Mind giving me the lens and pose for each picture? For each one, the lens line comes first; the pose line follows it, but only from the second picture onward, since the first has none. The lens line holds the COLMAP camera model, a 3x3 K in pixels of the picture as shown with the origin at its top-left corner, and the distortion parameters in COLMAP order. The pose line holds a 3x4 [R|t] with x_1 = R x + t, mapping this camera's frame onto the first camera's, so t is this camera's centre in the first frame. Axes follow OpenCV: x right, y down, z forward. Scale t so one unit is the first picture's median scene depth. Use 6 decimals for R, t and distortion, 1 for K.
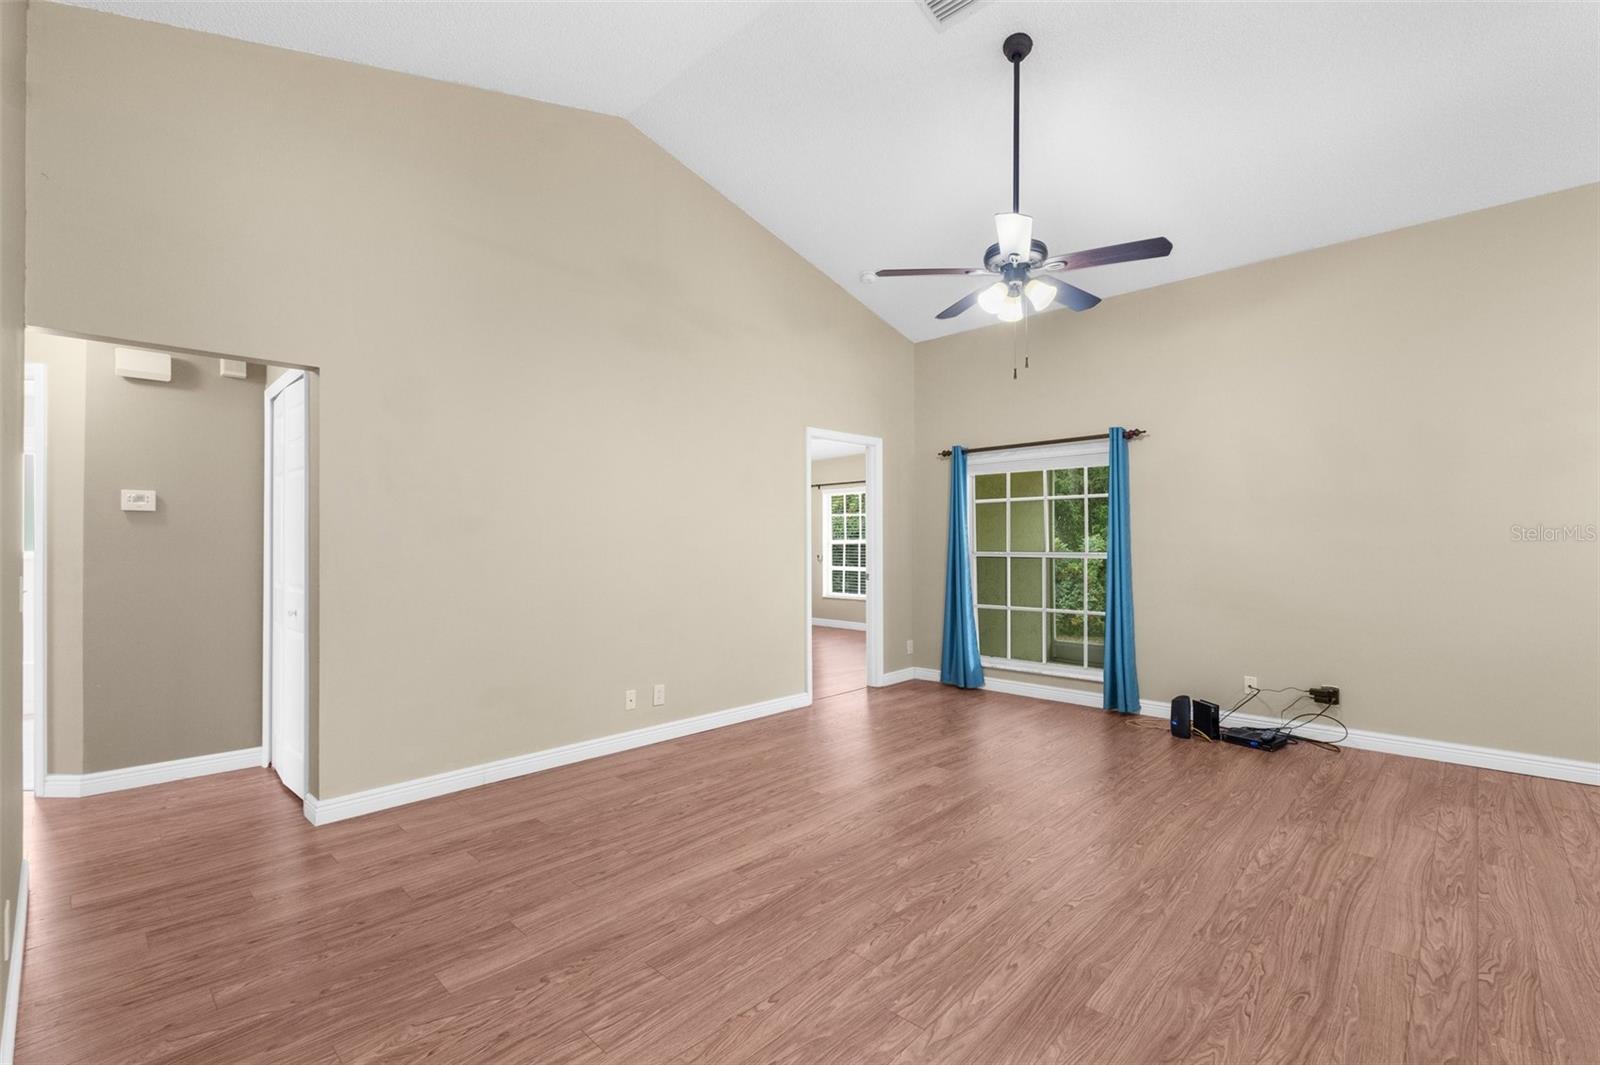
lens RADIAL K [[696.9, 0, 802.3], [0, 696.9, 526.5], [0, 0, 1]] dist [0.001589, -0.002982]
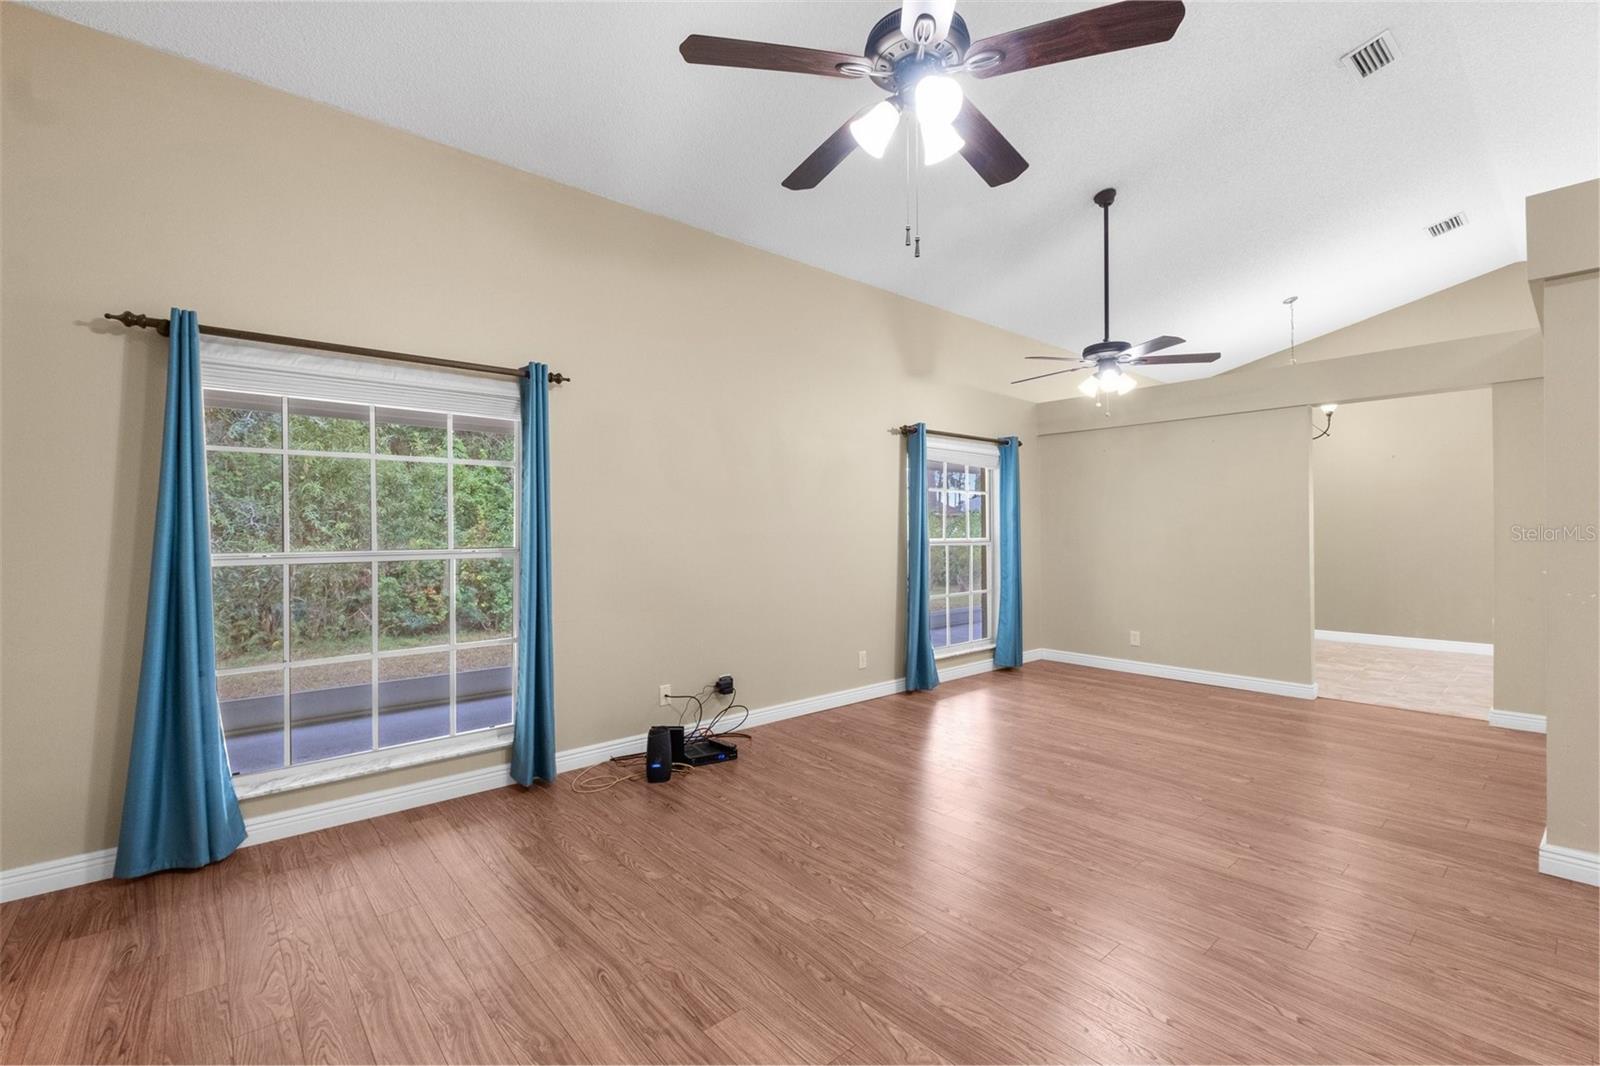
lens RADIAL K [[696.9, 0, 774.6], [0, 696.9, 517.3], [0, 0, 1]] dist [0.001589, -0.002982]
pose [[0.109424, 0.019541, 0.993803, -0.373790], [-0.018707, 0.999670, -0.017597, 0.028633], [-0.993819, -0.016666, 0.109753, 1.308626]]
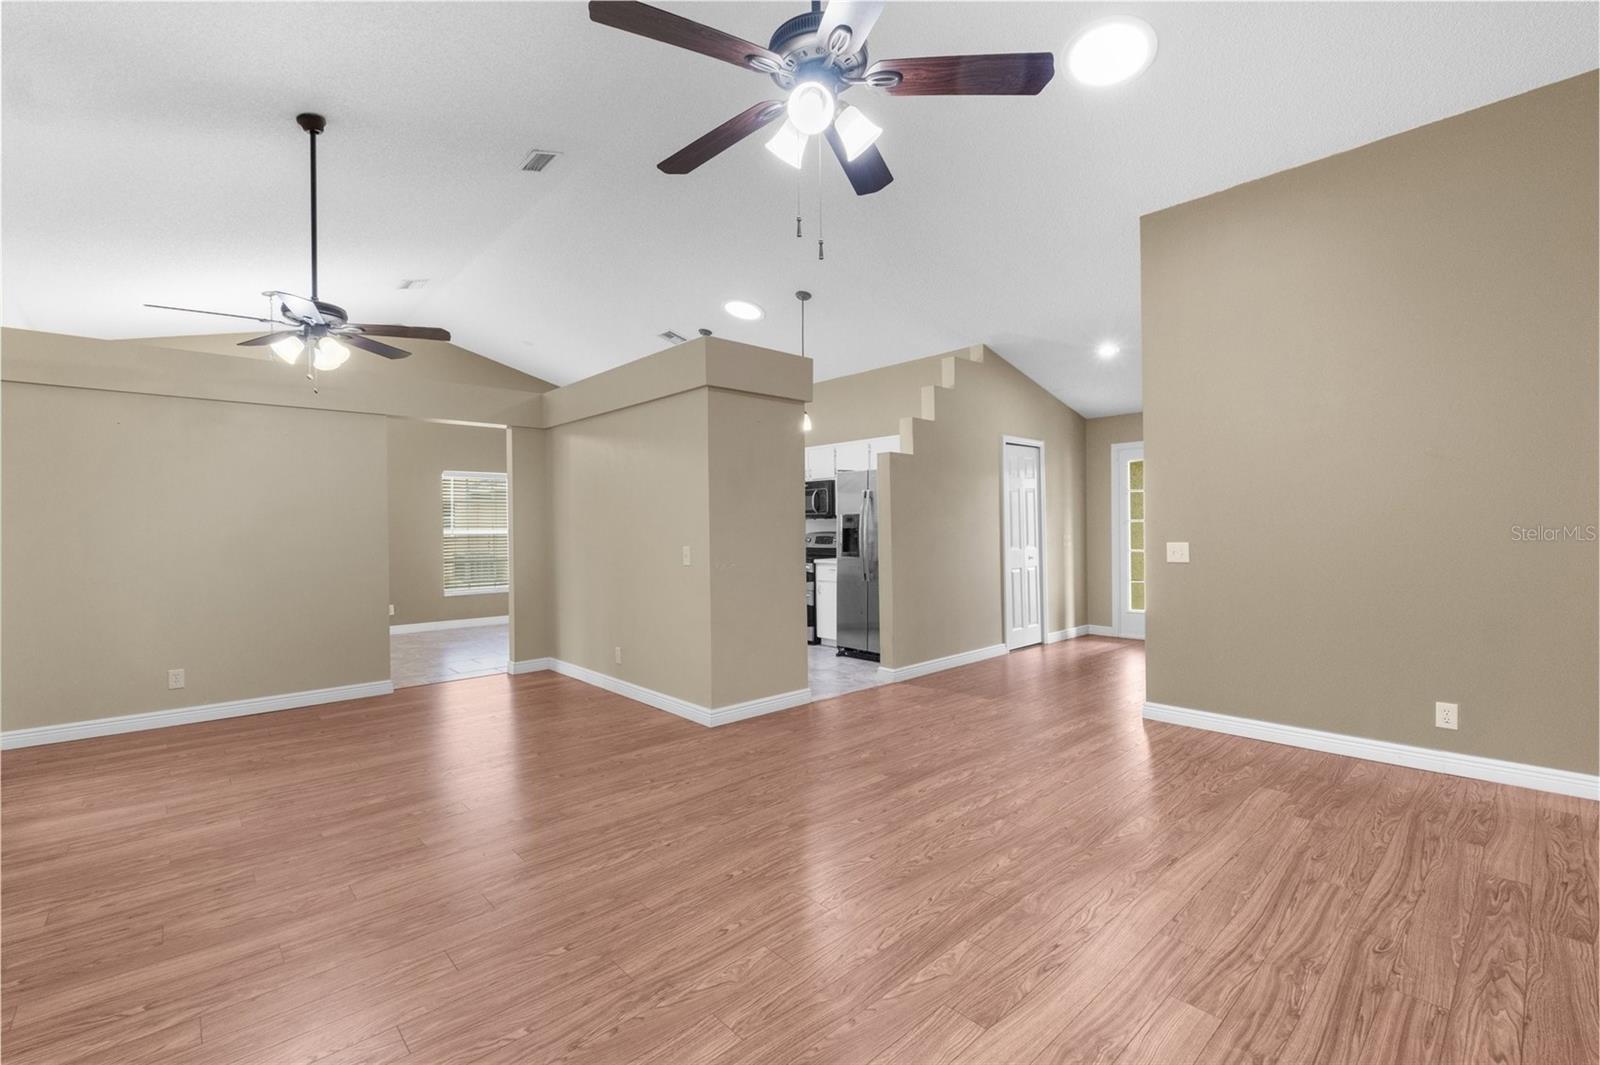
lens RADIAL K [[696.9, 0, 799.2], [0, 696.9, 529.4], [0, 0, 1]] dist [0.001589, -0.002982]
pose [[-0.997978, 0.013145, 0.062182, 0.359587], [0.011996, 0.999751, -0.018817, 0.043485], [-0.062414, -0.018033, -0.997887, 1.986464]]
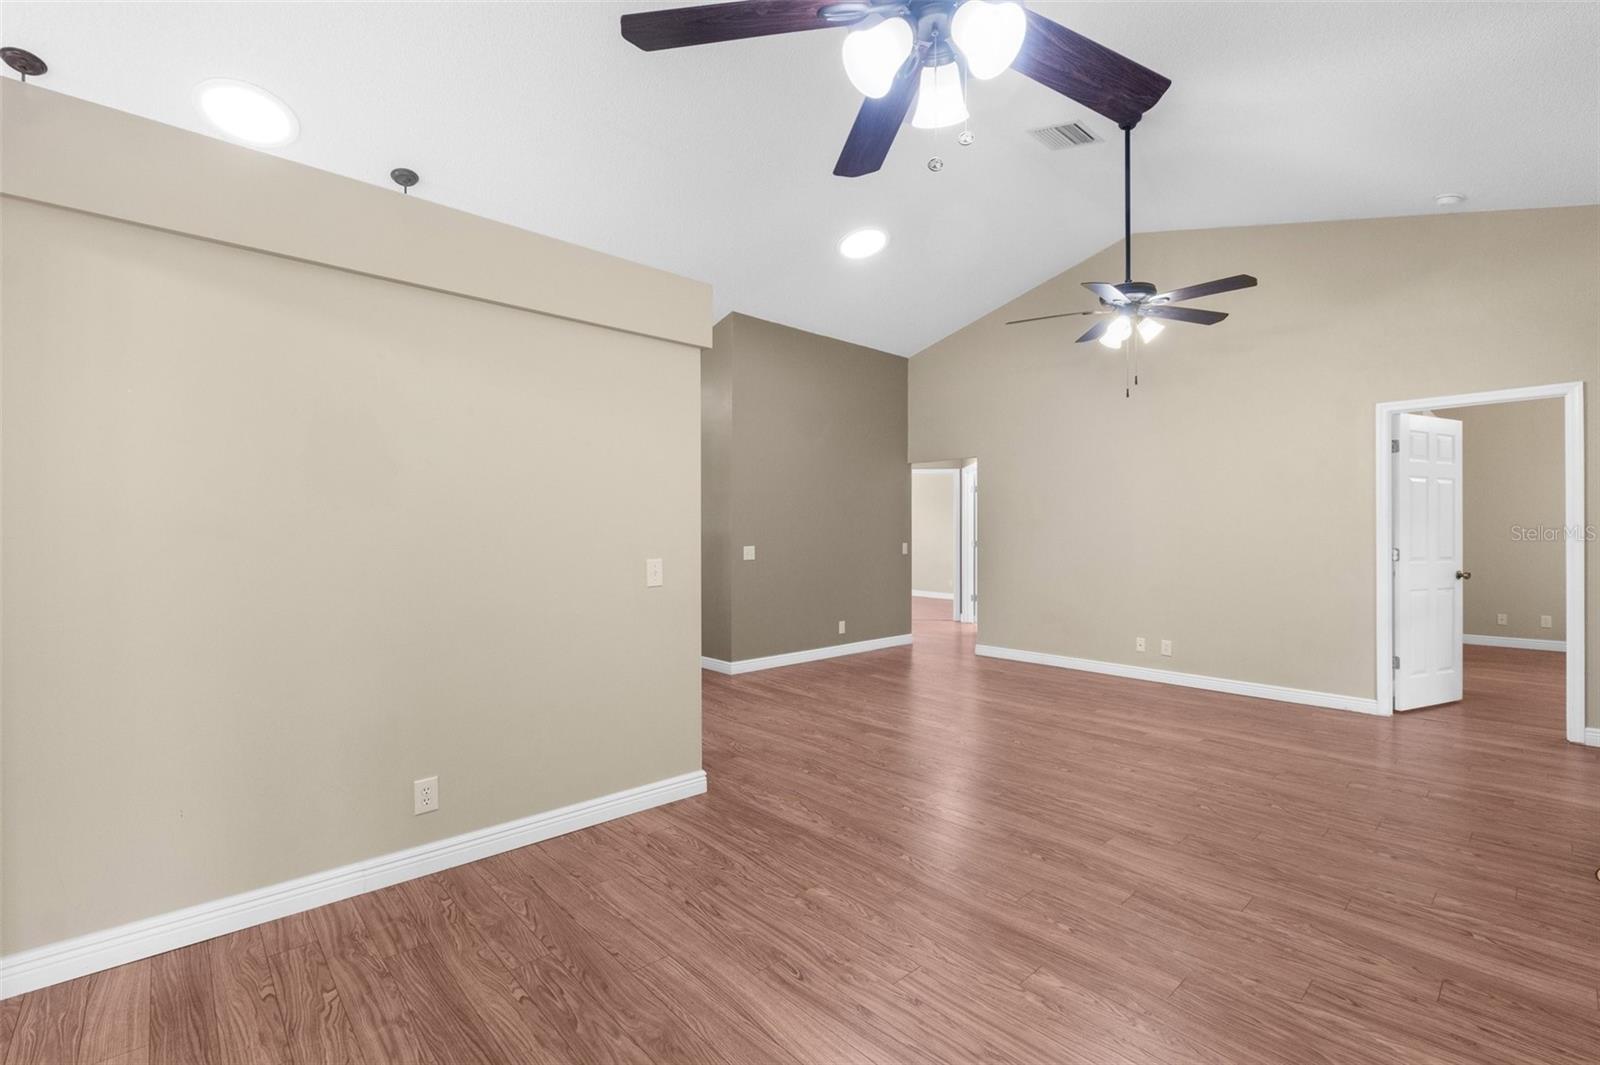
lens RADIAL K [[696.9, 0, 789.8], [0, 696.9, 529.5], [0, 0, 1]] dist [0.001589, -0.002982]
pose [[-0.067058, -0.002788, -0.997745, 1.892653], [0.022814, 0.999730, -0.004327, 0.011771], [0.997488, -0.023053, -0.066976, 0.625786]]
